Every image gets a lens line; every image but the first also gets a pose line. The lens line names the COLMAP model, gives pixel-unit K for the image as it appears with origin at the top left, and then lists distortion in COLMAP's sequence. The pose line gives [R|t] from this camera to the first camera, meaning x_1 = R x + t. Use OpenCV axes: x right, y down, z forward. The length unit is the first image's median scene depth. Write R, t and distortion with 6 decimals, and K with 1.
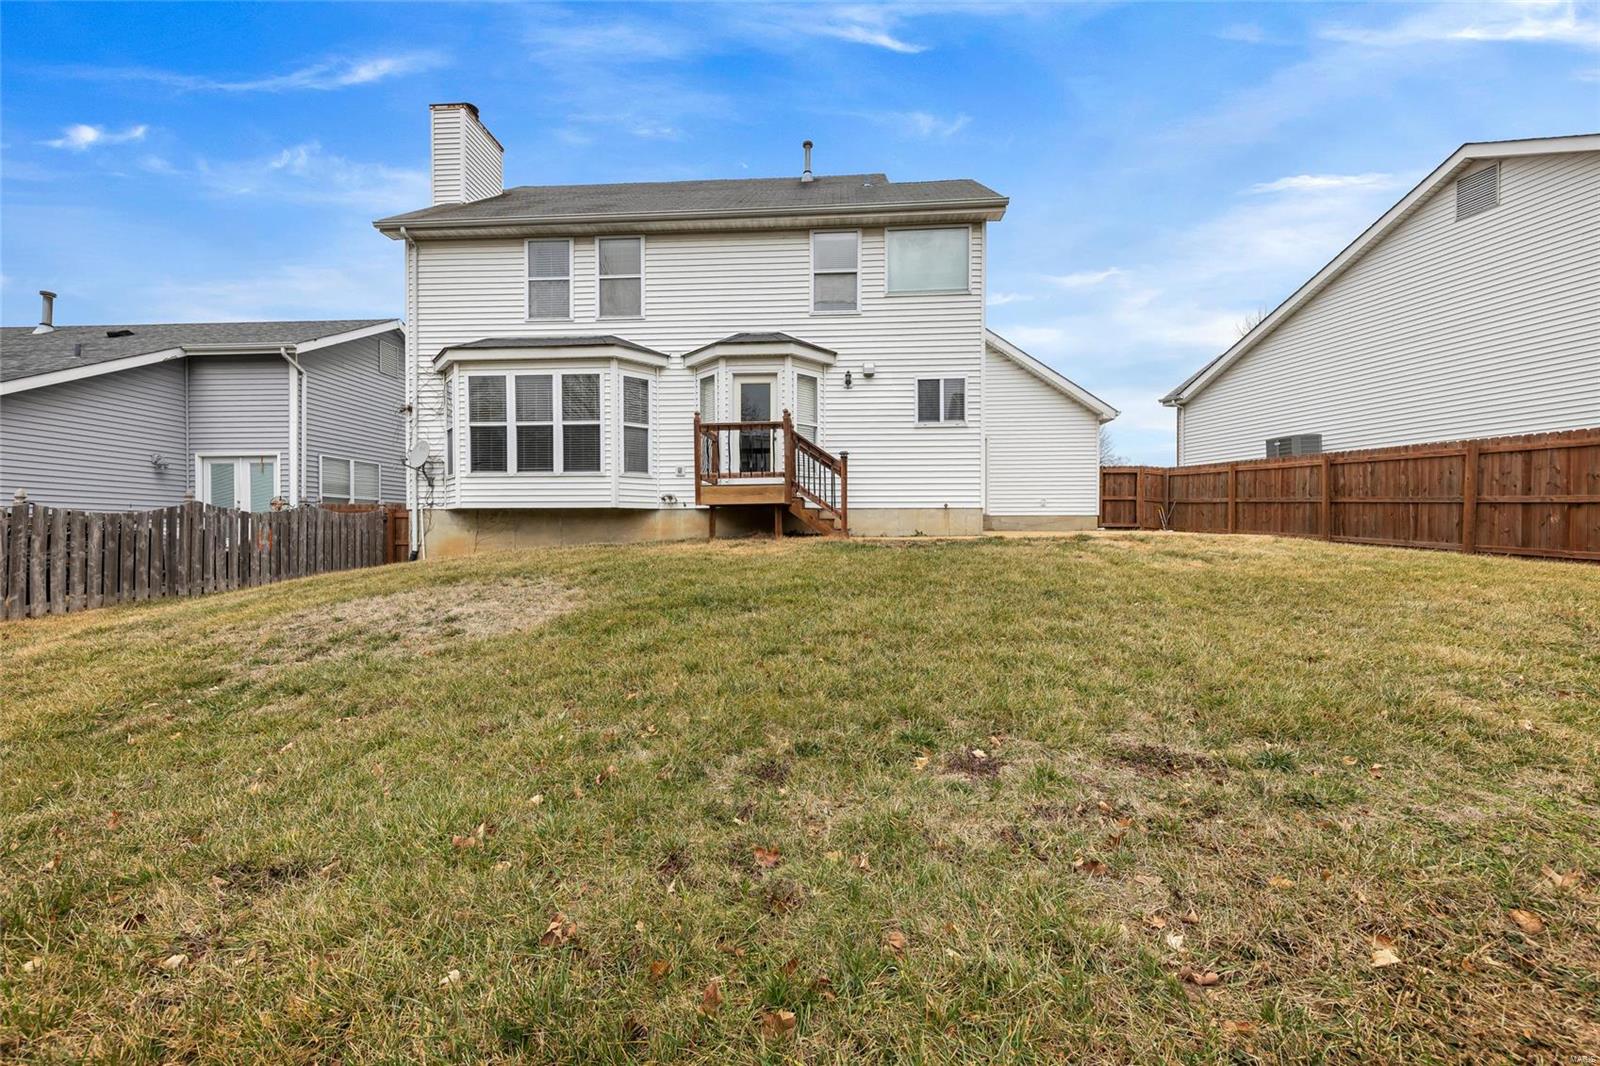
lens RADIAL K [[606.2, 0, 800.0], [0, 606.2, 533.0], [0, 0, 1]] dist [0.007943, 0.000019]
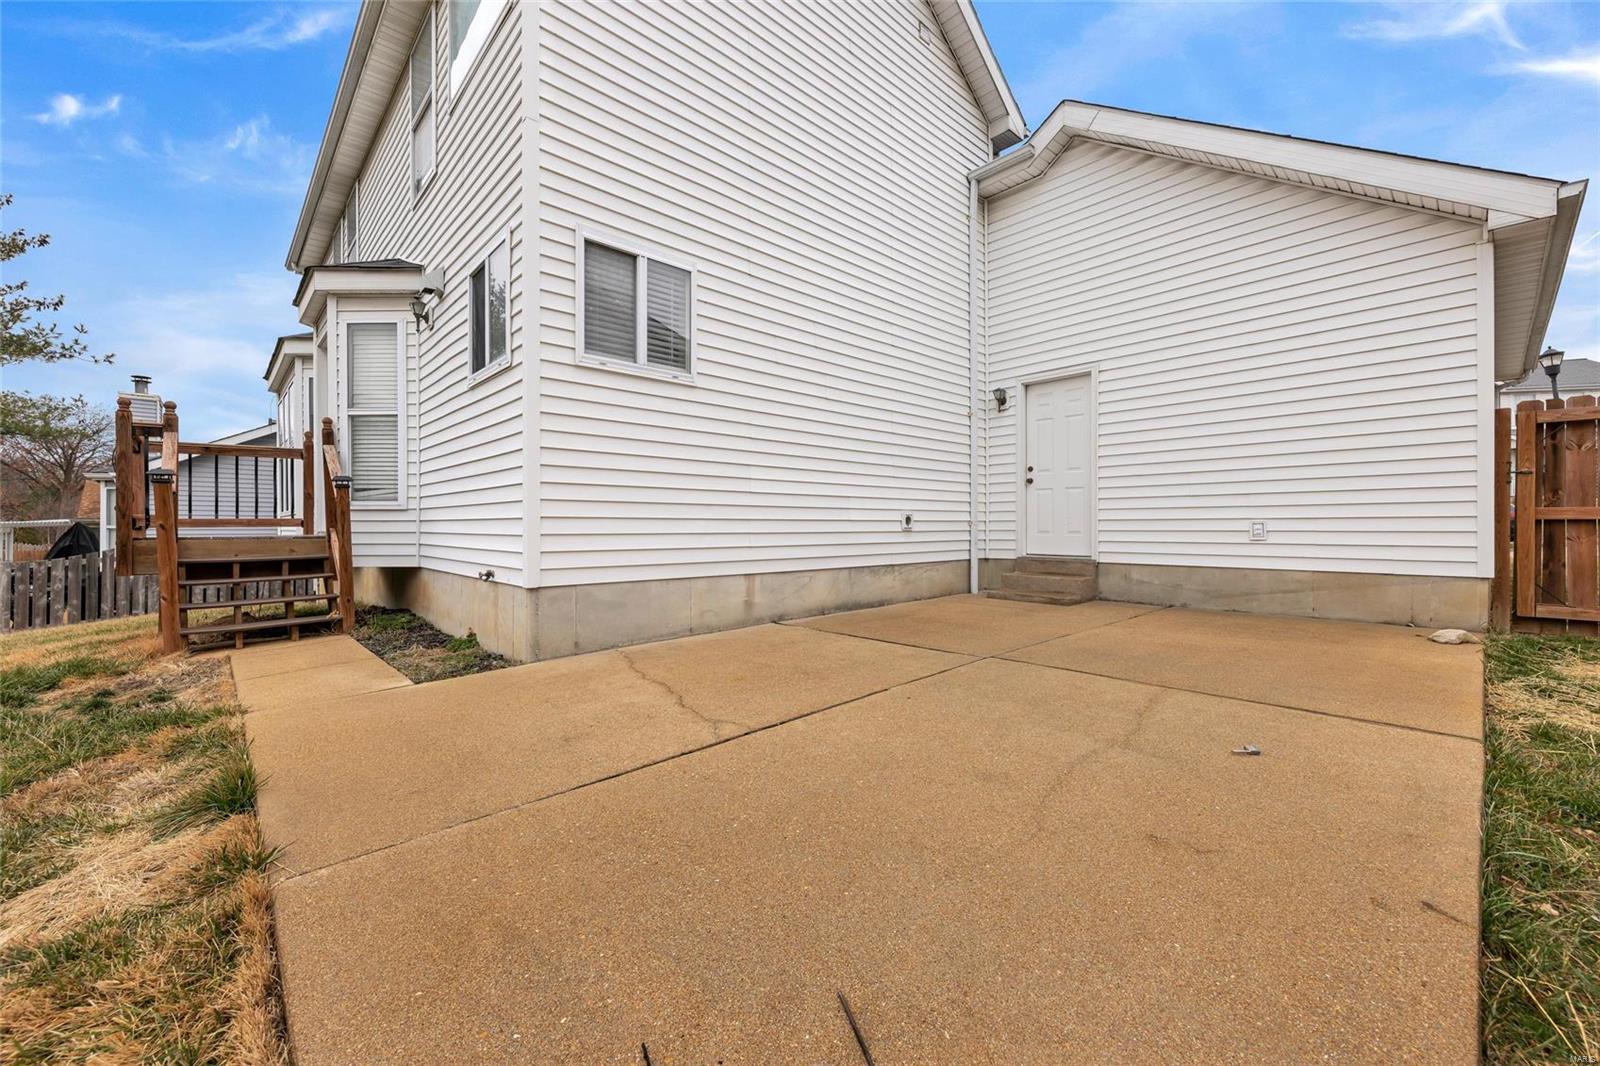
lens RADIAL K [[606.2, 0, 800.0], [0, 606.2, 533.0], [0, 0, 1]] dist [0.007943, 0.000019]
pose [[0.747858, 0.004836, -0.663841, 0.637534], [-0.002264, 0.999986, 0.004734, -0.073727], [0.663855, -0.002037, 0.747859, 0.829529]]
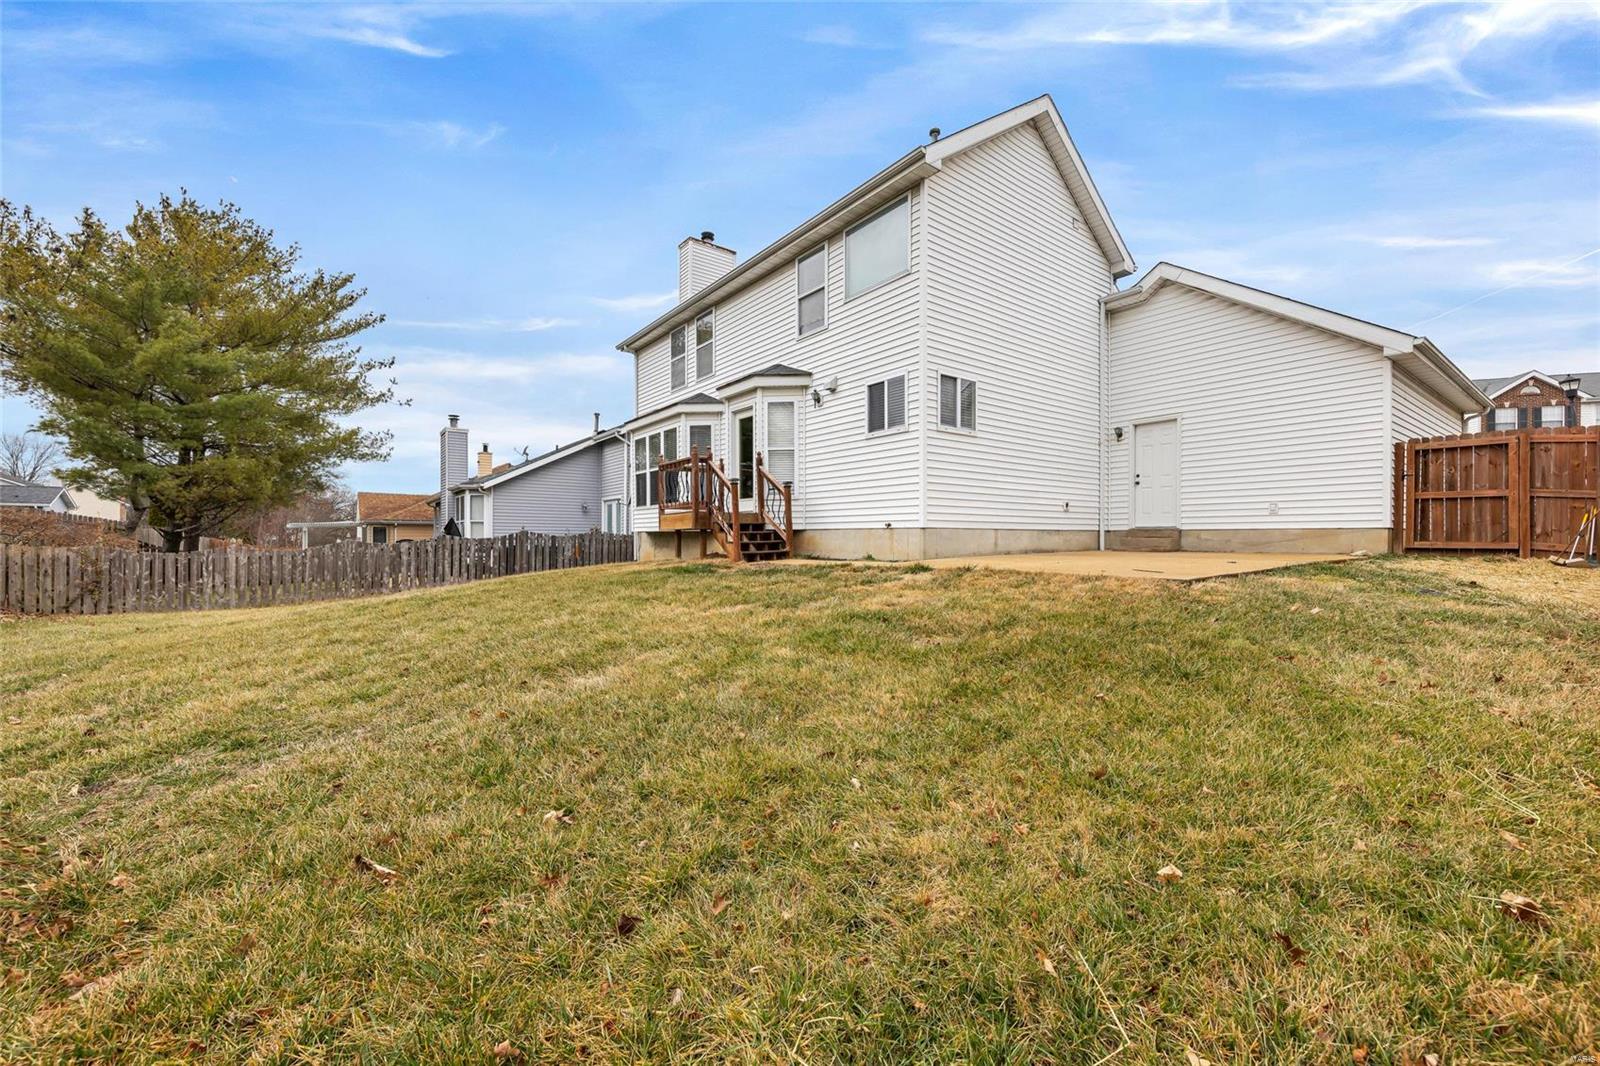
lens RADIAL K [[607.0, 0, 805.6], [0, 607.0, 544.0], [0, 0, 1]] dist [0.009476, 0.000031]
pose [[0.683363, 0.006981, -0.730046, 0.777798], [-0.005223, 0.999975, 0.004673, -0.020334], [0.730060, 0.000620, 0.683382, 0.307822]]
